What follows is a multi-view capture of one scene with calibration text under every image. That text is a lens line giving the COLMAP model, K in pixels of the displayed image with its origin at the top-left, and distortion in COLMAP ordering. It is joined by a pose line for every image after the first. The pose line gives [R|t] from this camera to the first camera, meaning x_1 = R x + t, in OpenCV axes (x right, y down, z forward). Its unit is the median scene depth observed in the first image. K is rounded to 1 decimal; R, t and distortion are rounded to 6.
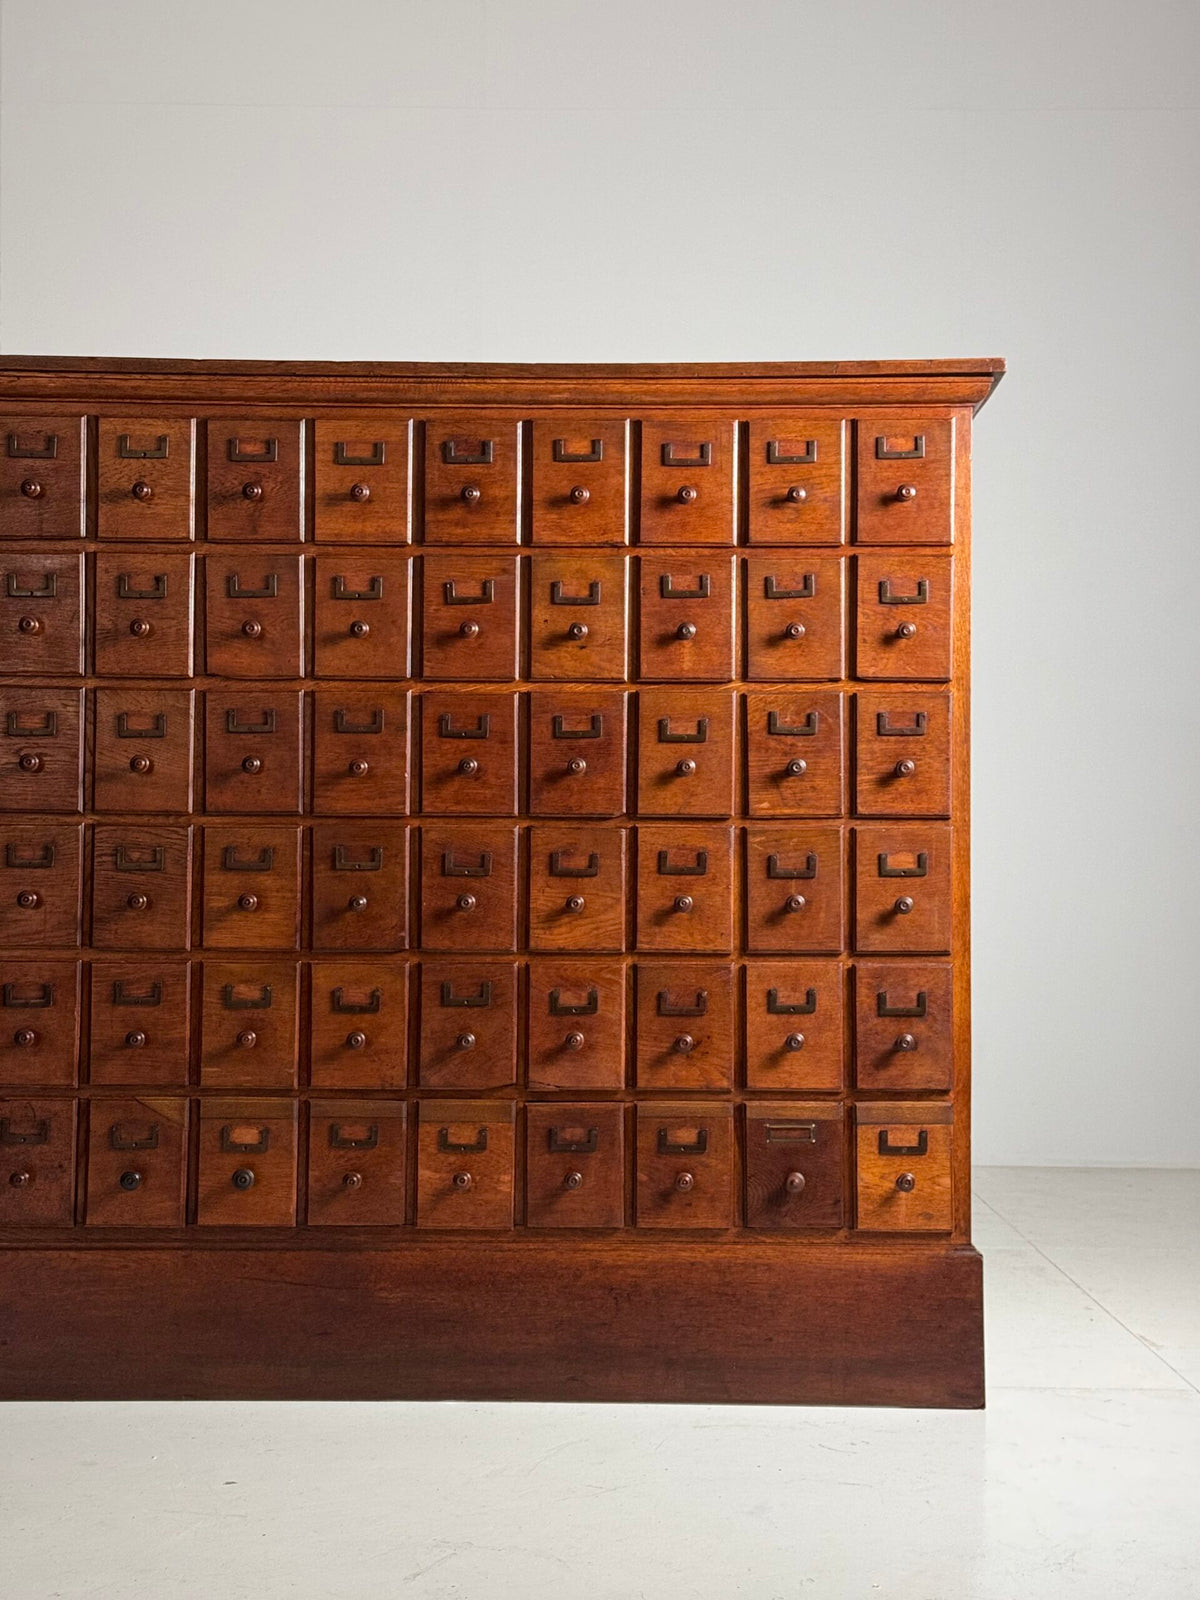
lens RADIAL K [[2257.8, 0, 602.8], [0, 2257.8, 810.2], [0, 0, 1]] dist [0.144223, 0.024742]
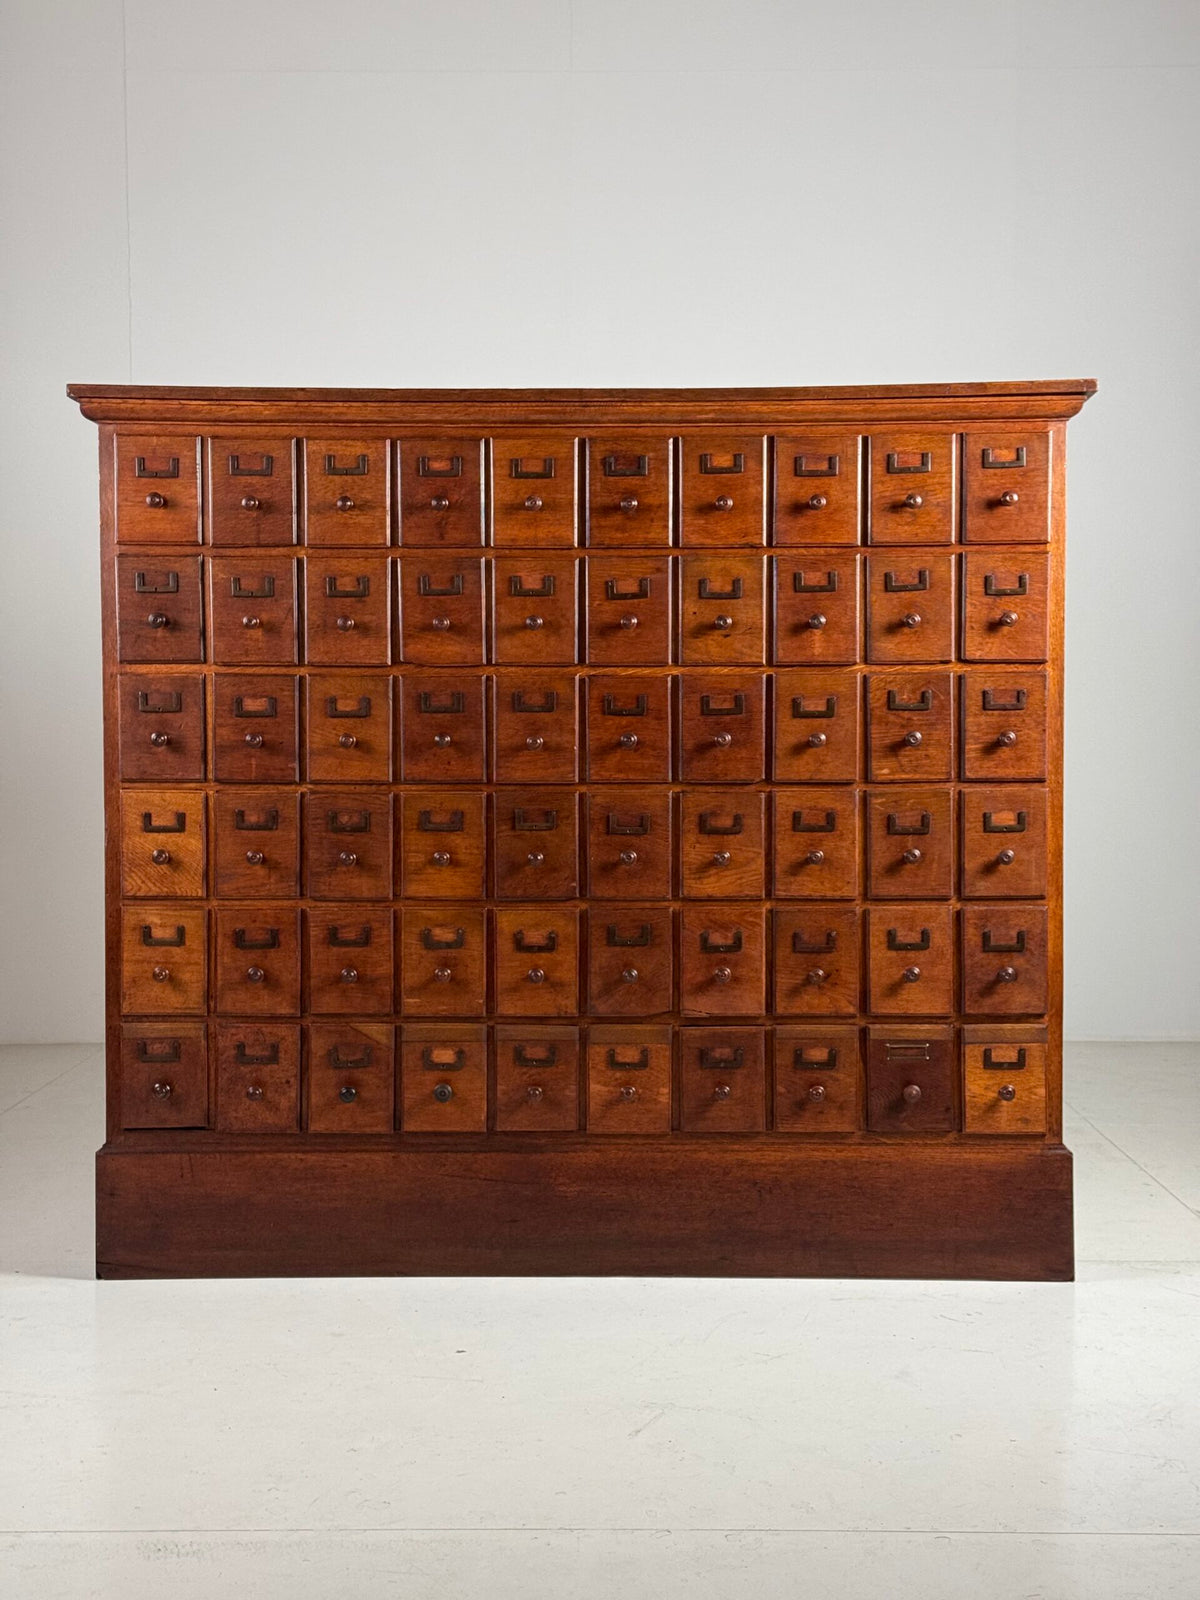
lens RADIAL K [[2268.1, 0, 598.7], [0, 2268.1, 814.6], [0, 0, 1]] dist [0.191240, -0.369194]
pose [[0.999962, -0.008518, -0.001708, -0.073389], [0.008614, 0.997674, 0.067617, -0.060269], [0.001128, -0.067629, 0.997710, -0.165743]]
